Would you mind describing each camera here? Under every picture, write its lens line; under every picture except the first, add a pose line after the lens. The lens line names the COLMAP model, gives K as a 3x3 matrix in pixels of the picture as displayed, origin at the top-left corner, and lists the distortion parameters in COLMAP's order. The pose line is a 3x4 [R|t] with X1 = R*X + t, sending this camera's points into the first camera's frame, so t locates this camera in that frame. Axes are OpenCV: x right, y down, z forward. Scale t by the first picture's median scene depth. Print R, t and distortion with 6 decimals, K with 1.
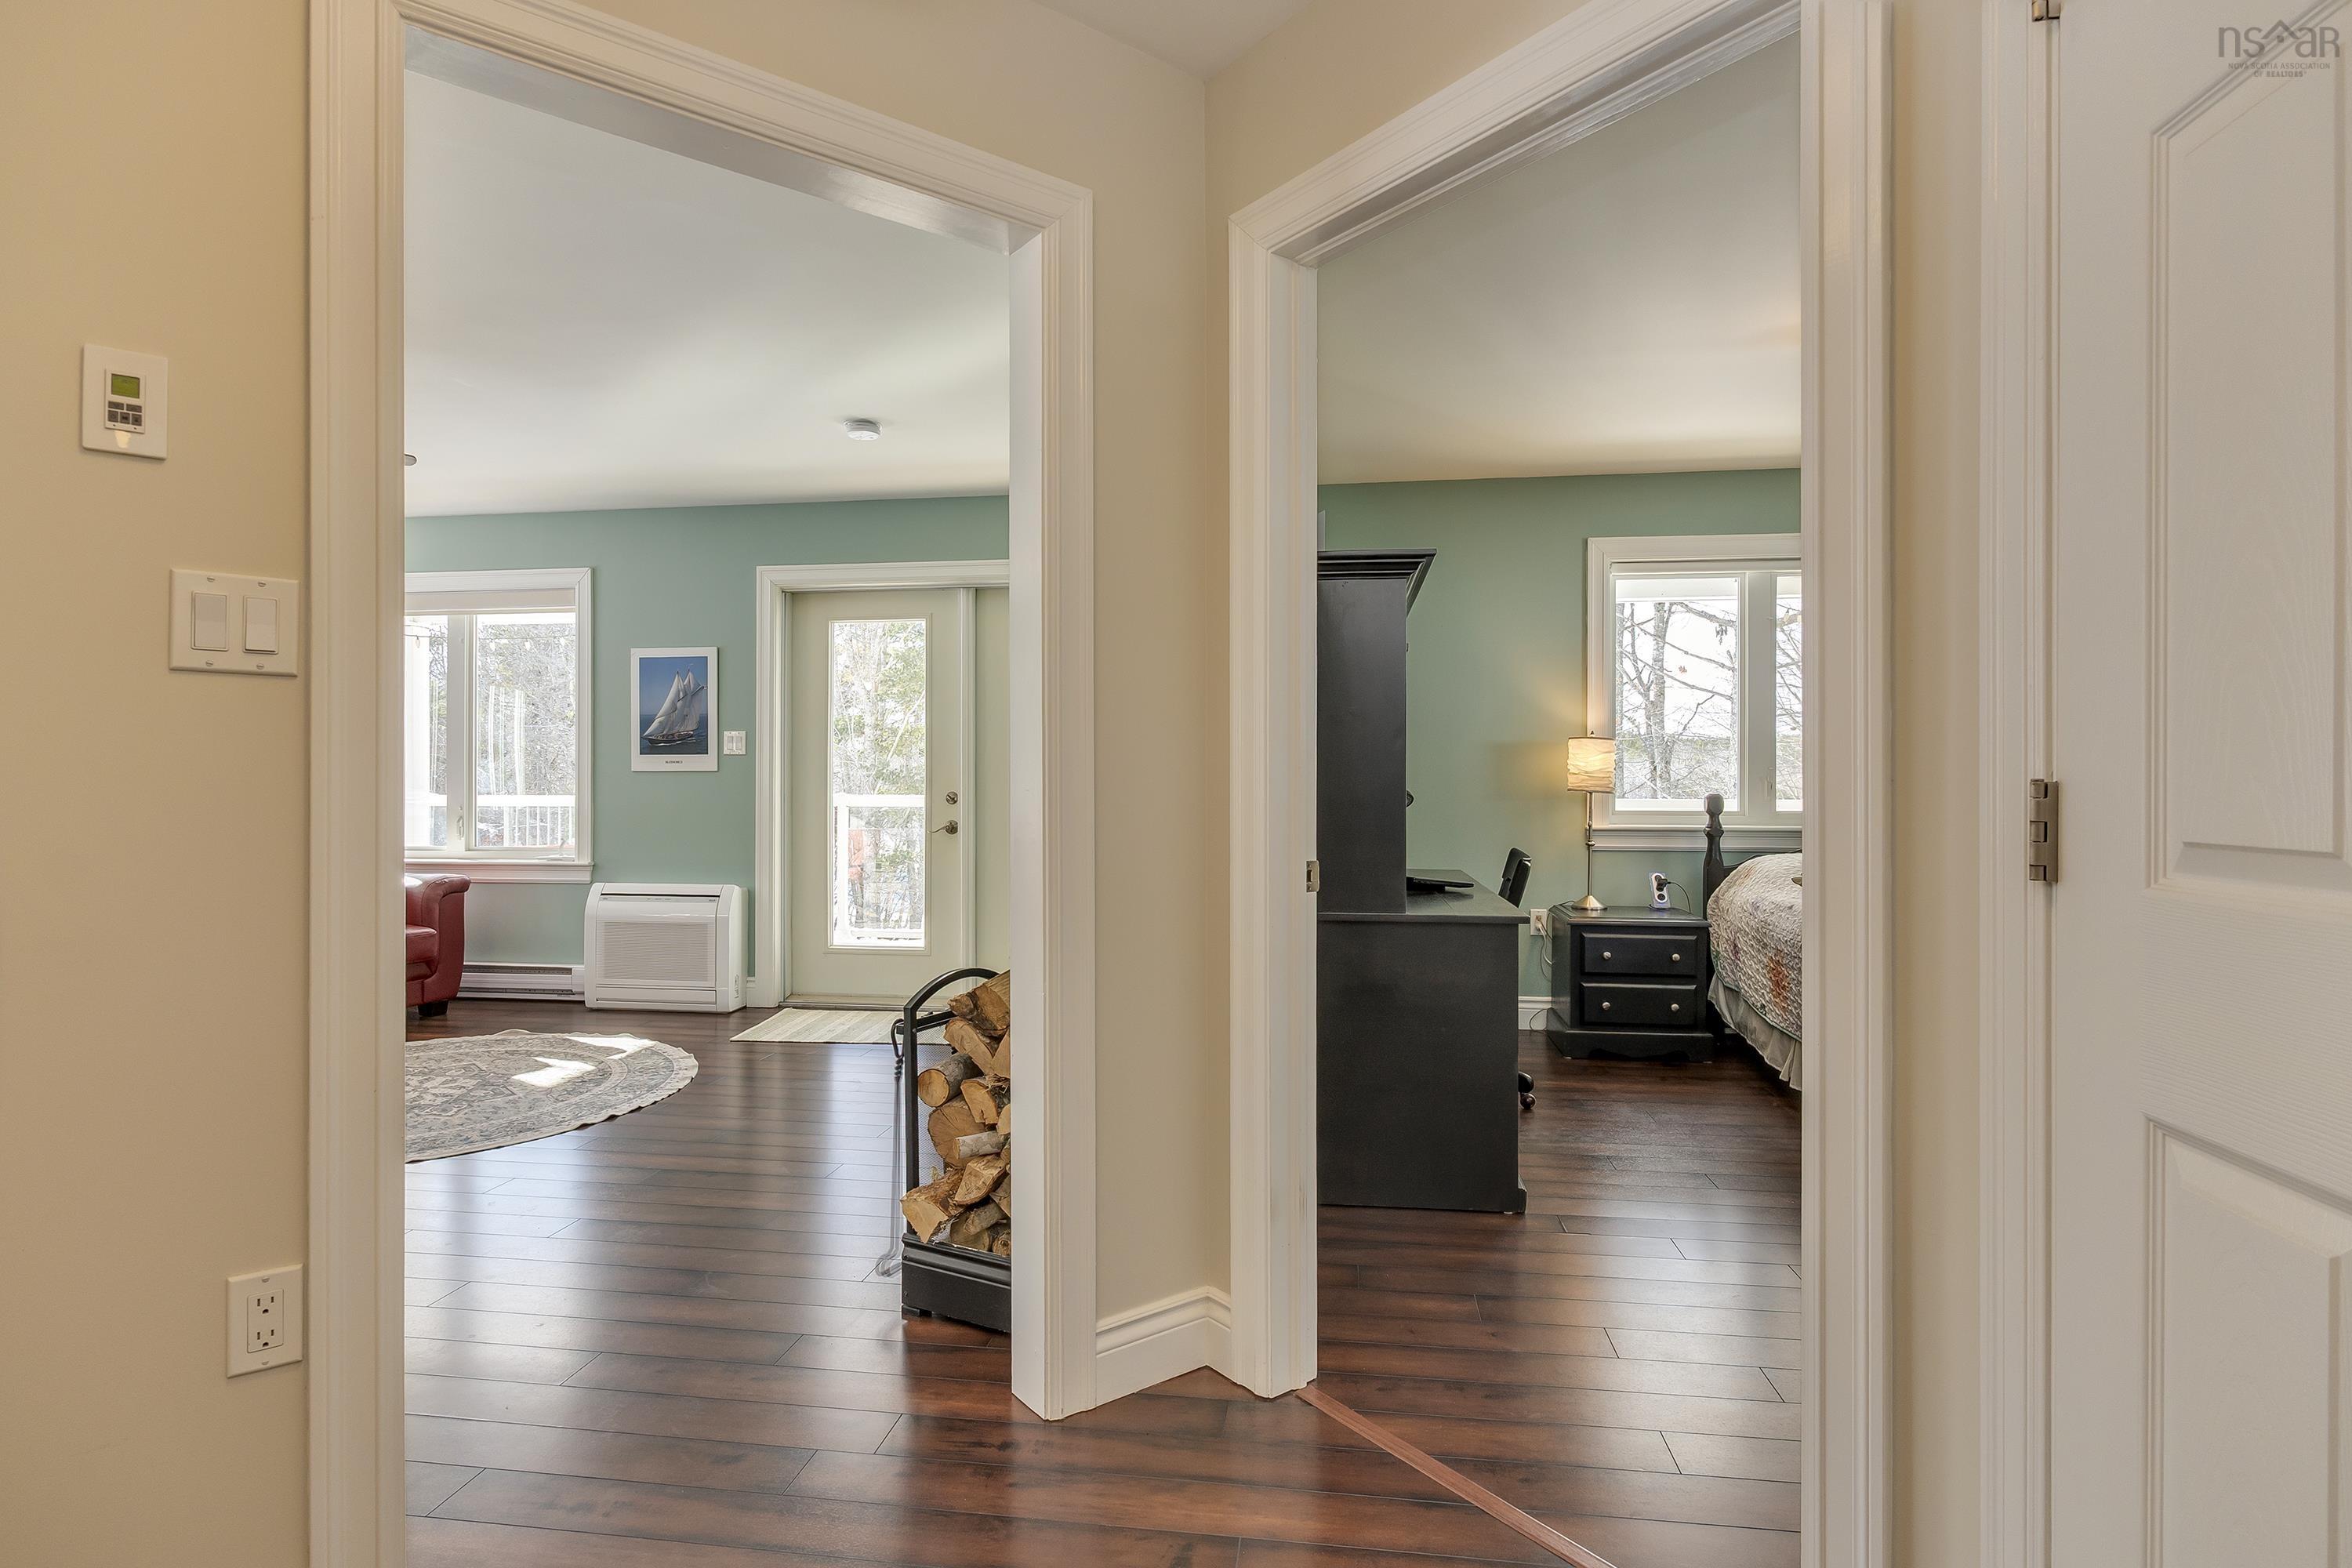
lens RADIAL K [[1158.1, 0, 1187.3], [0, 1158.1, 783.4], [0, 0, 1]] dist [-0.005202, 0.000049]
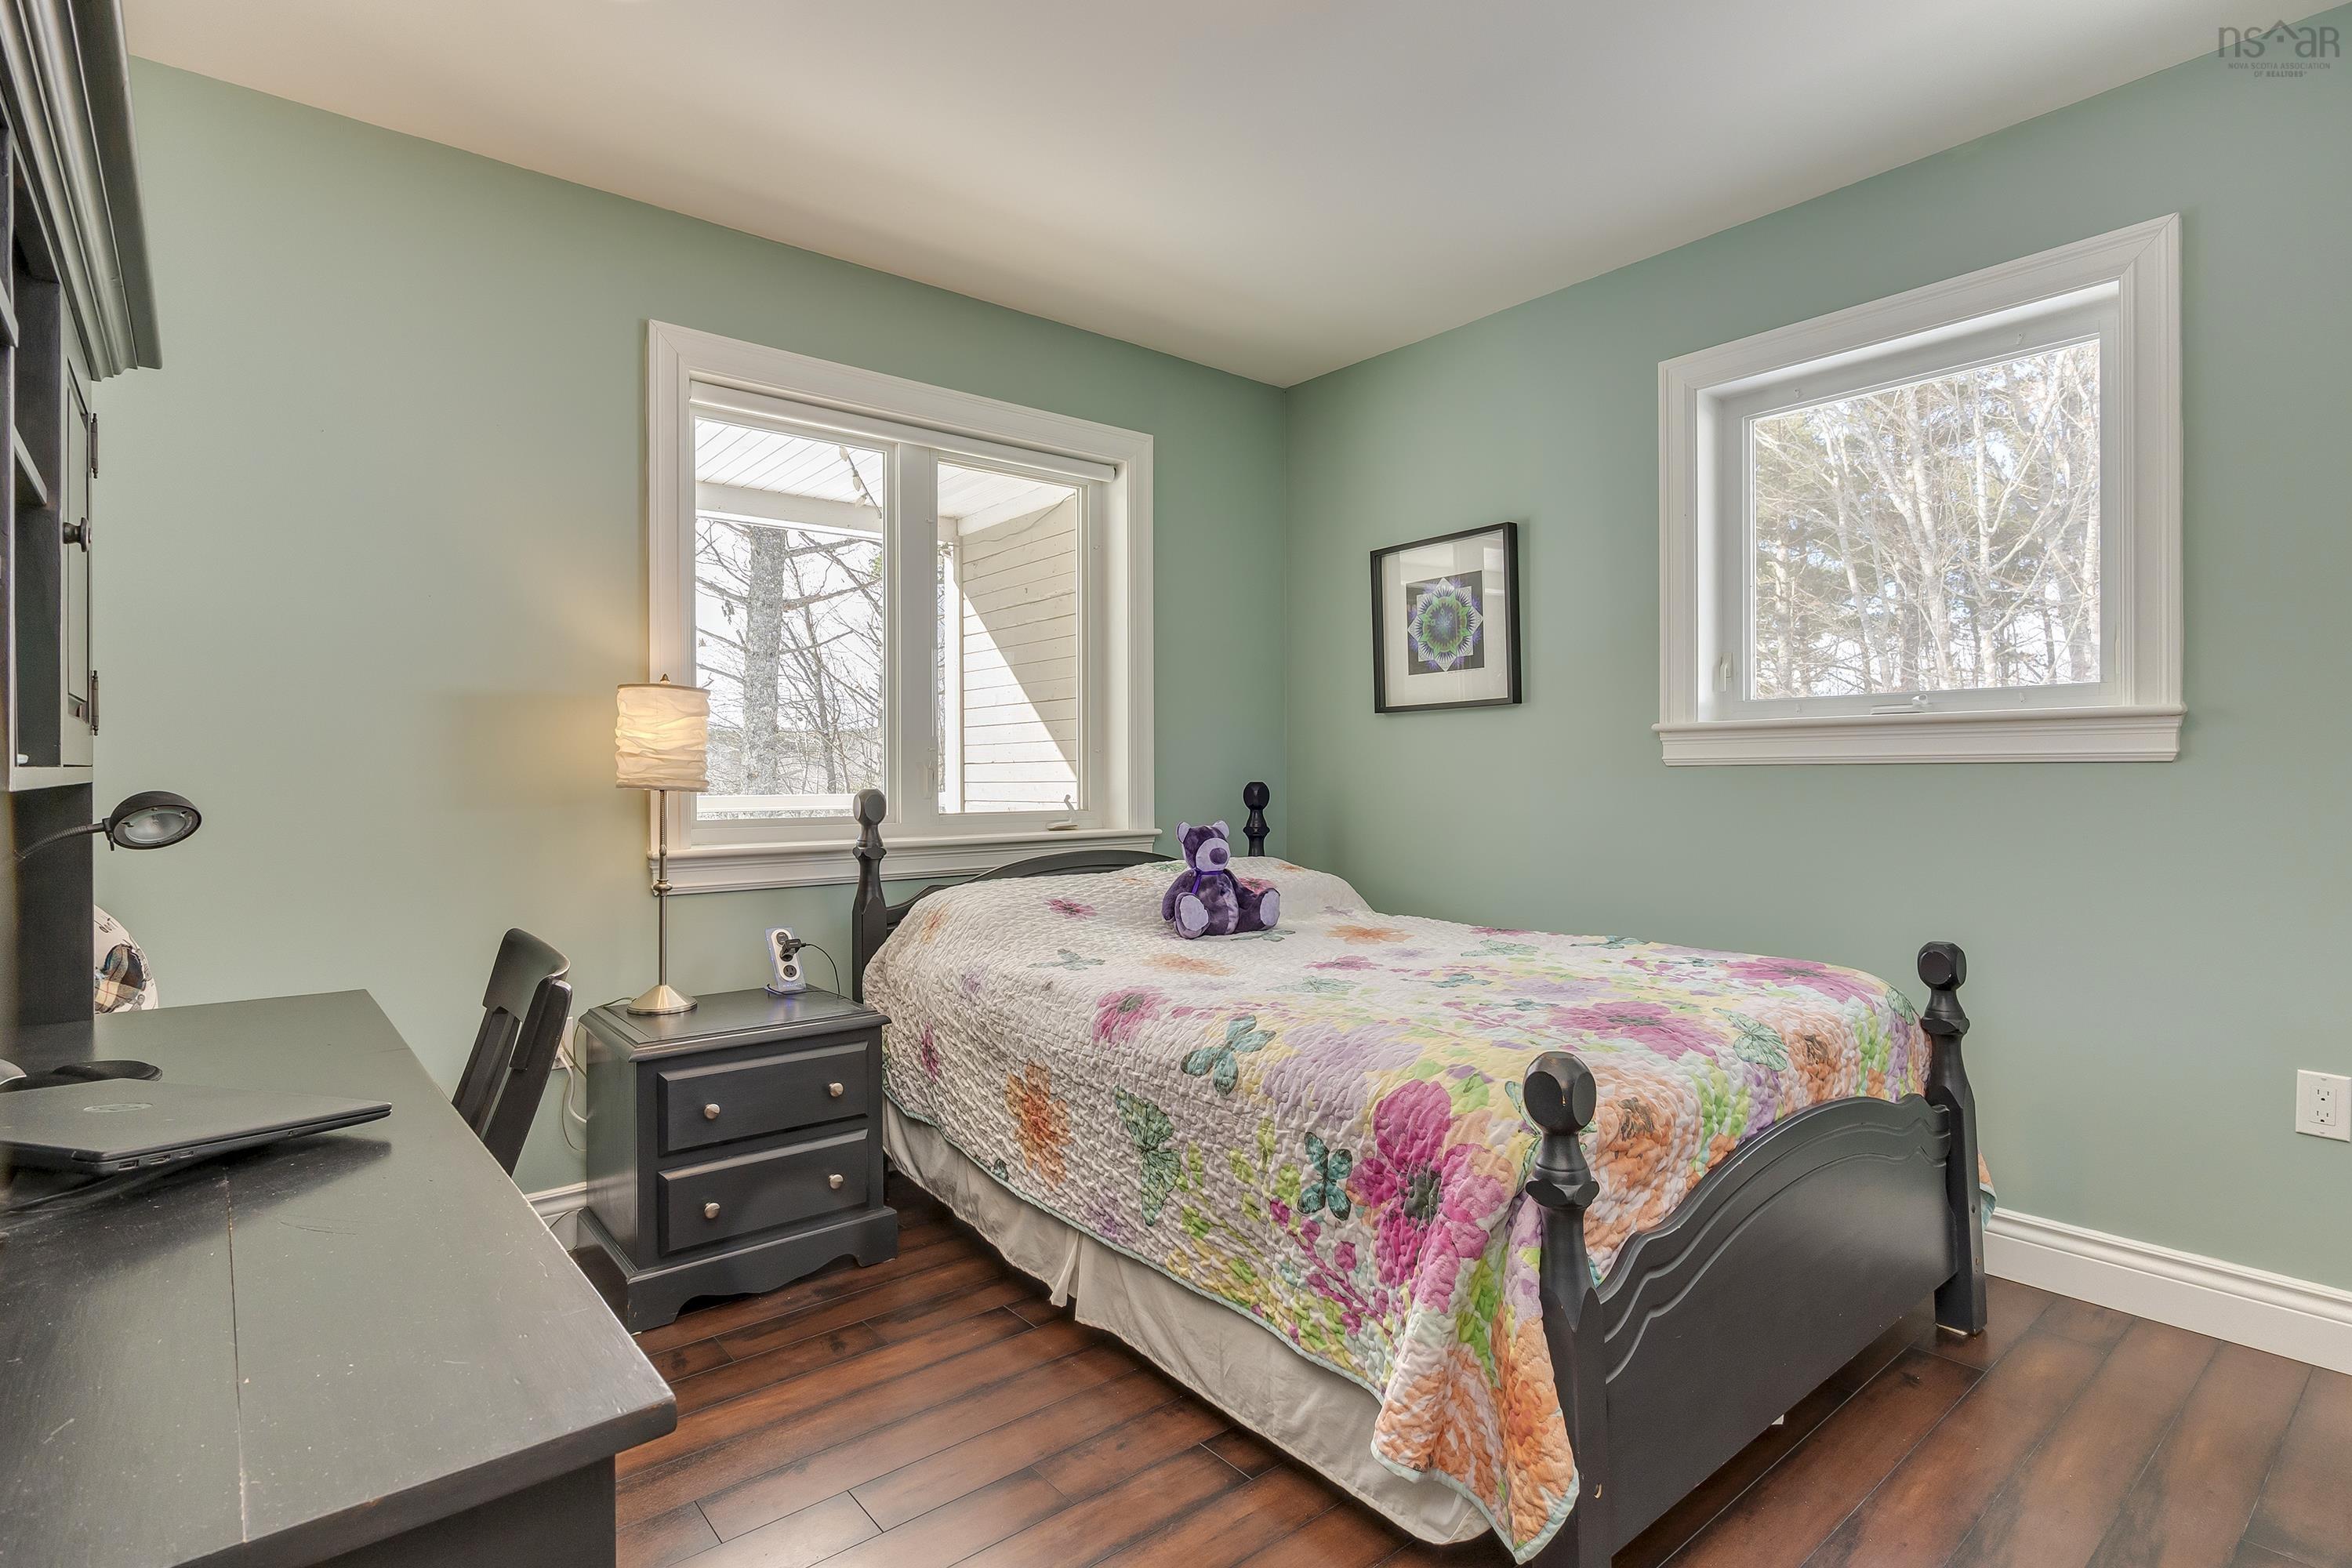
lens RADIAL K [[1161.1, 0, 1188.7], [0, 1161.1, 768.3], [0, 0, 1]] dist [-0.013362, 0.000834]
pose [[0.676684, -0.005436, 0.736253, 0.123327], [0.009154, 0.999958, -0.001031, 0.000587], [-0.736217, 0.007437, 0.676705, 0.469916]]
